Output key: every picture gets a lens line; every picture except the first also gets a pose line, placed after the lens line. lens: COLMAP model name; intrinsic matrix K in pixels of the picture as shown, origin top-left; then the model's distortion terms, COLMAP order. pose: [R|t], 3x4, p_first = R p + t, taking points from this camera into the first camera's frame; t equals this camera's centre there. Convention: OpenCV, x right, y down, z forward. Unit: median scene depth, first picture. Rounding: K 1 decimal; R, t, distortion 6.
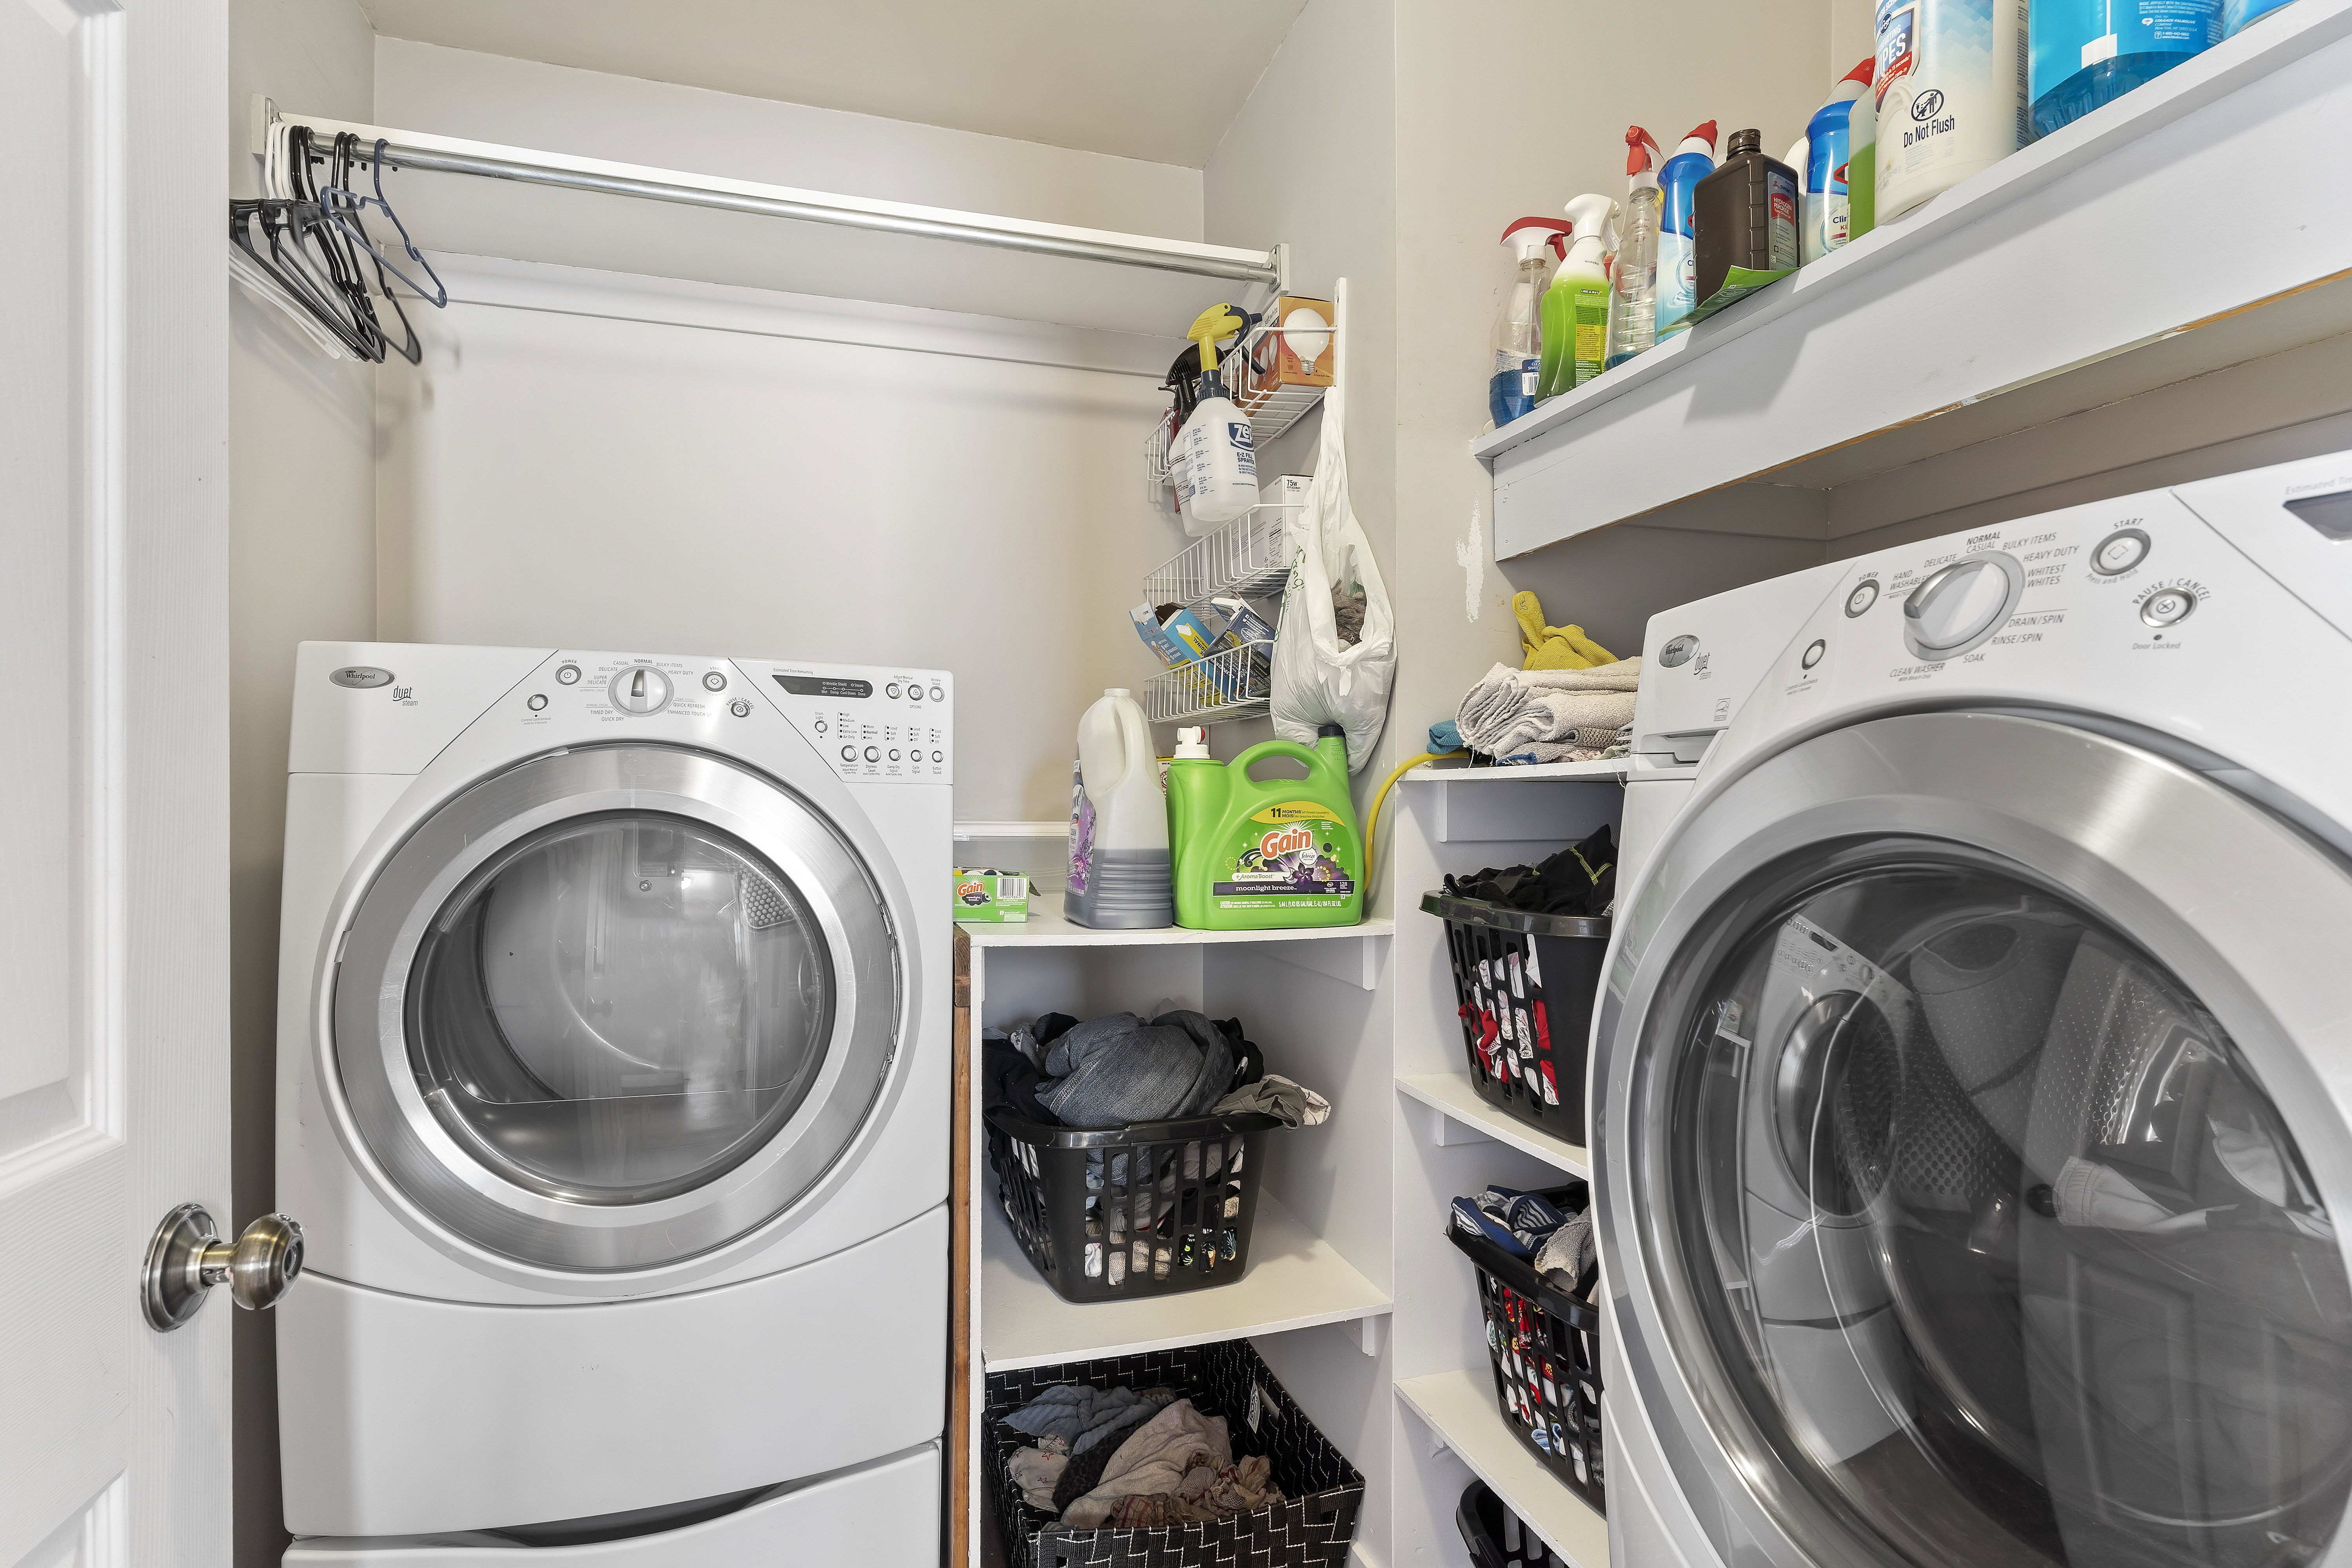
lens RADIAL K [[1152.6, 0, 1171.9], [0, 1152.6, 793.6], [0, 0, 1]] dist [-0.000814, 0.002900]
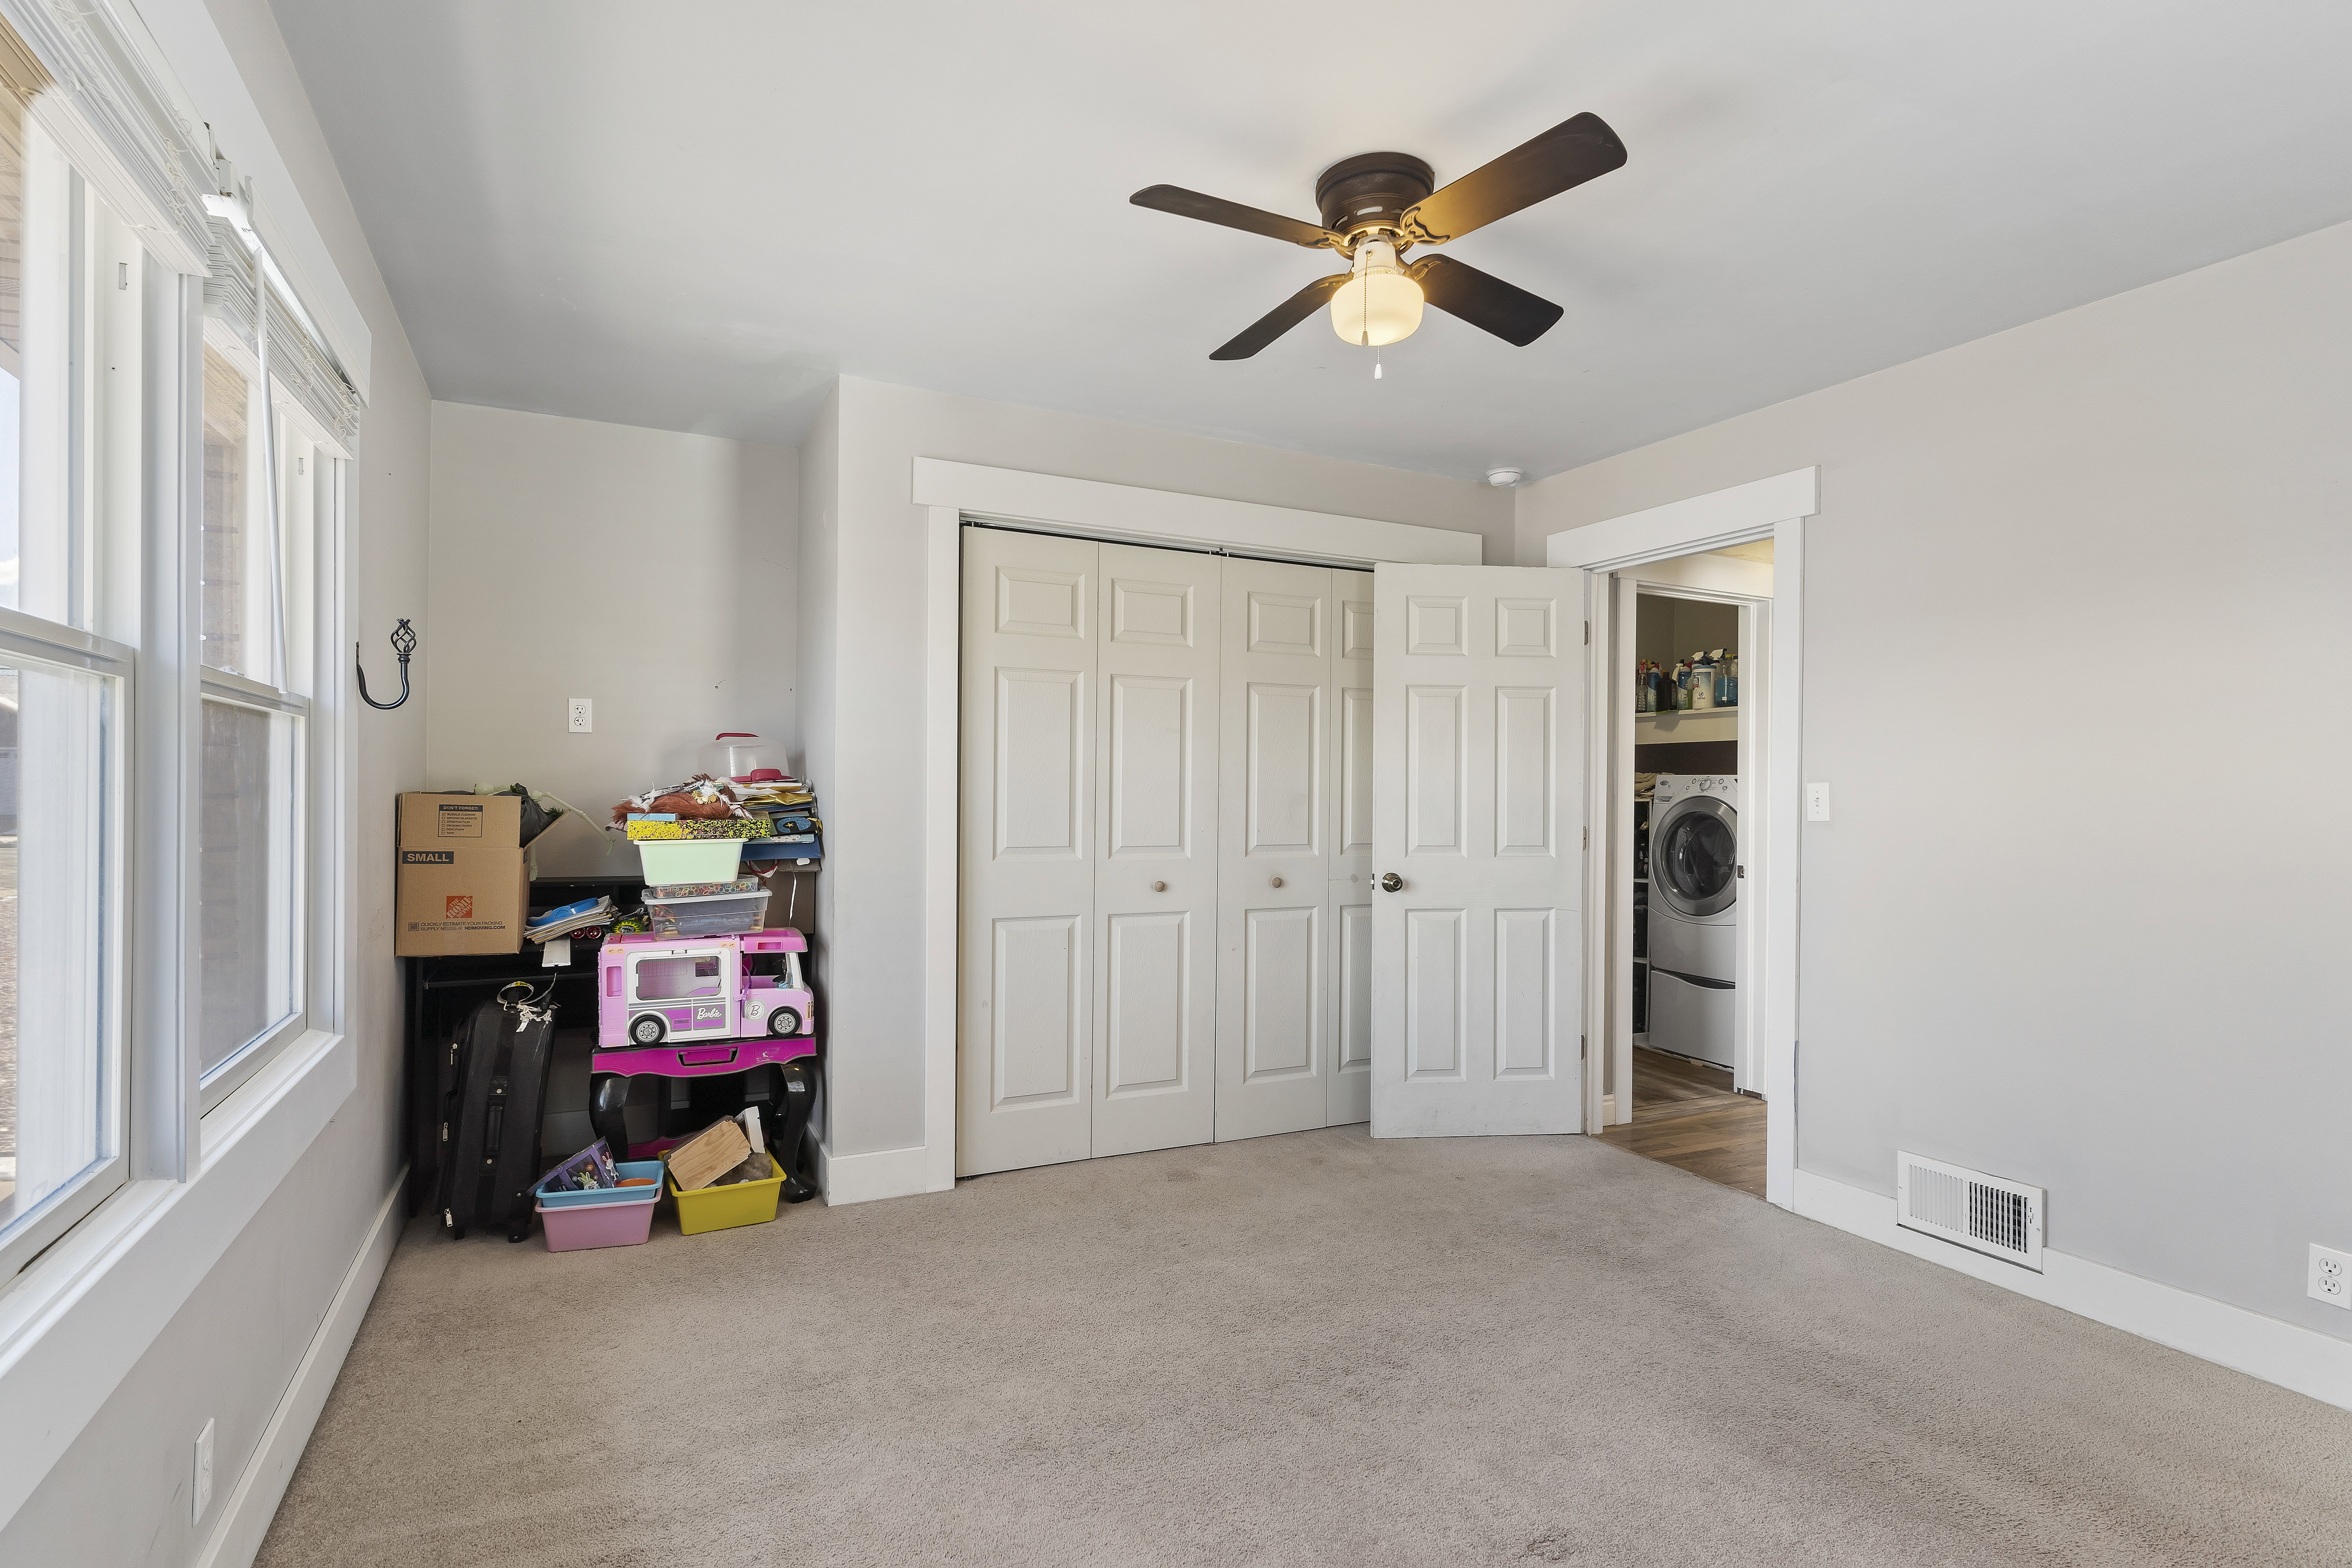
lens RADIAL K [[1152.6, 0, 1175.2], [0, 1152.6, 786.9], [0, 0, 1]] dist [-0.000814, 0.002900]
pose [[0.985973, 0.005861, 0.166802, -3.253817], [-0.005221, 0.999977, -0.004277, -0.070504], [-0.166823, 0.003346, 0.985981, -4.769683]]
